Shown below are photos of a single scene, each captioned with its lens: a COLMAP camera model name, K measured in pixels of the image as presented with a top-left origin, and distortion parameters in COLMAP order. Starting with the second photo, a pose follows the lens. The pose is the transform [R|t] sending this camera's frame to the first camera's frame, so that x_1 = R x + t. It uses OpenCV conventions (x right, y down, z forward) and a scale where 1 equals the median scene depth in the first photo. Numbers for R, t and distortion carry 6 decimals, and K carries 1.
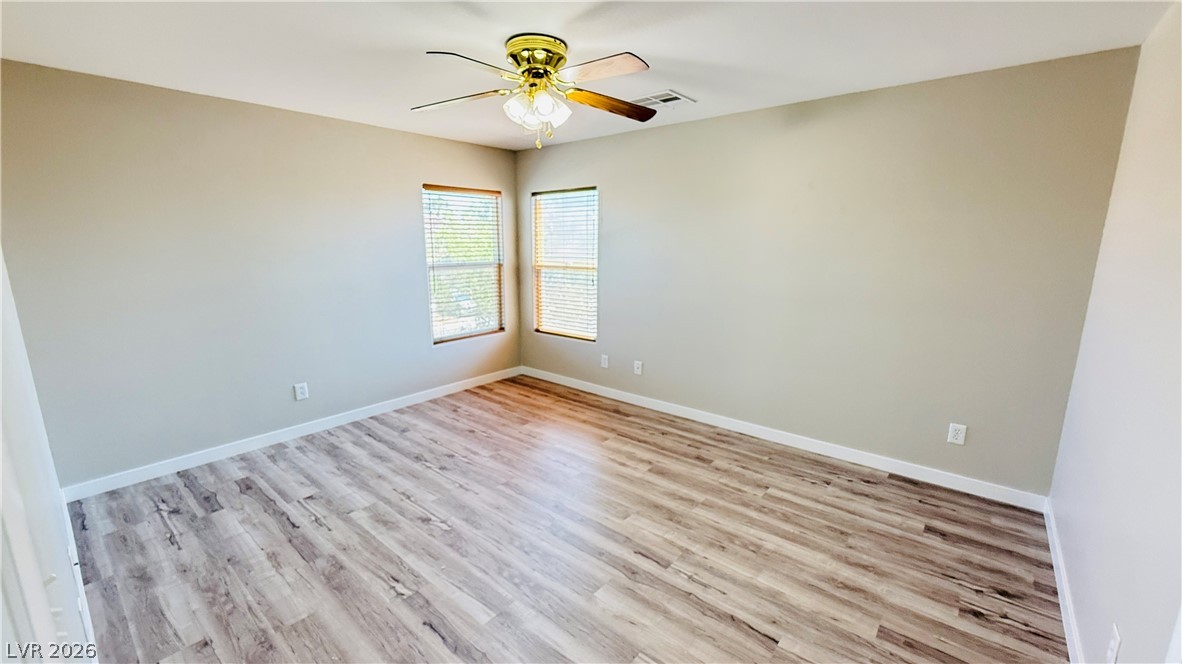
lens RADIAL K [[472.8, 0, 591.0], [0, 472.8, 332.0], [0, 0, 1]] dist [-0.002885, -0.000356]
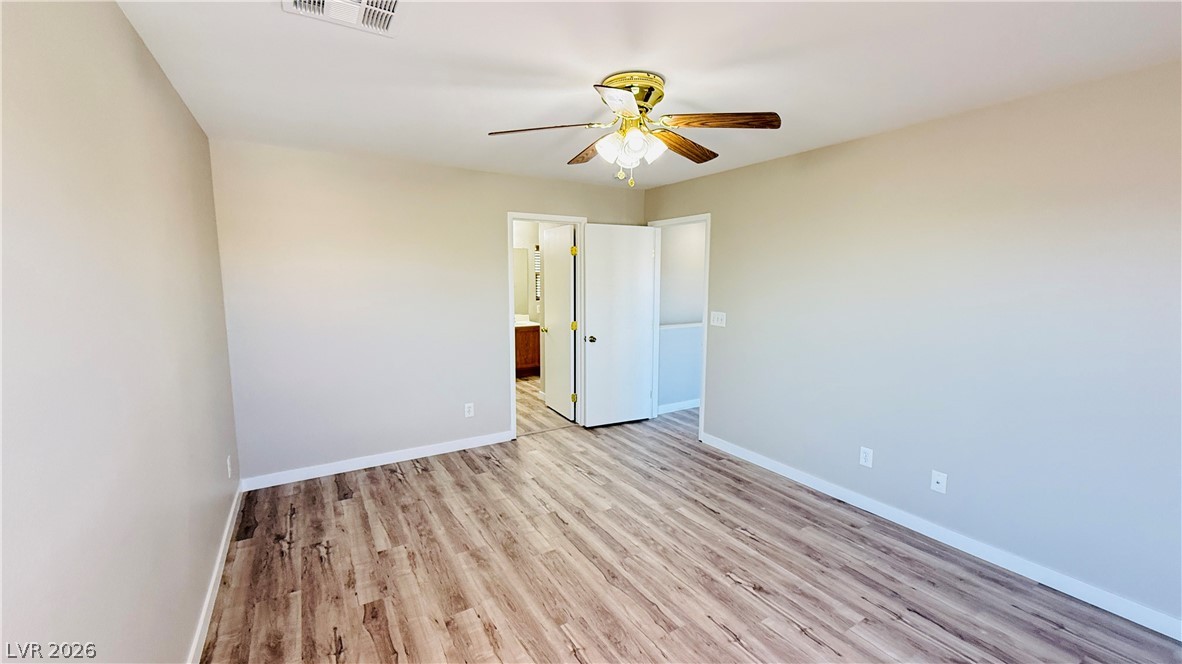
lens RADIAL K [[472.8, 0, 591.0], [0, 472.8, 332.0], [0, 0, 1]] dist [-0.002885, -0.000356]
pose [[-0.947455, -0.040635, 0.317299, -0.323920], [0.059332, 0.952365, 0.299132, -0.370854], [-0.314340, 0.302240, -0.899912, 1.830621]]
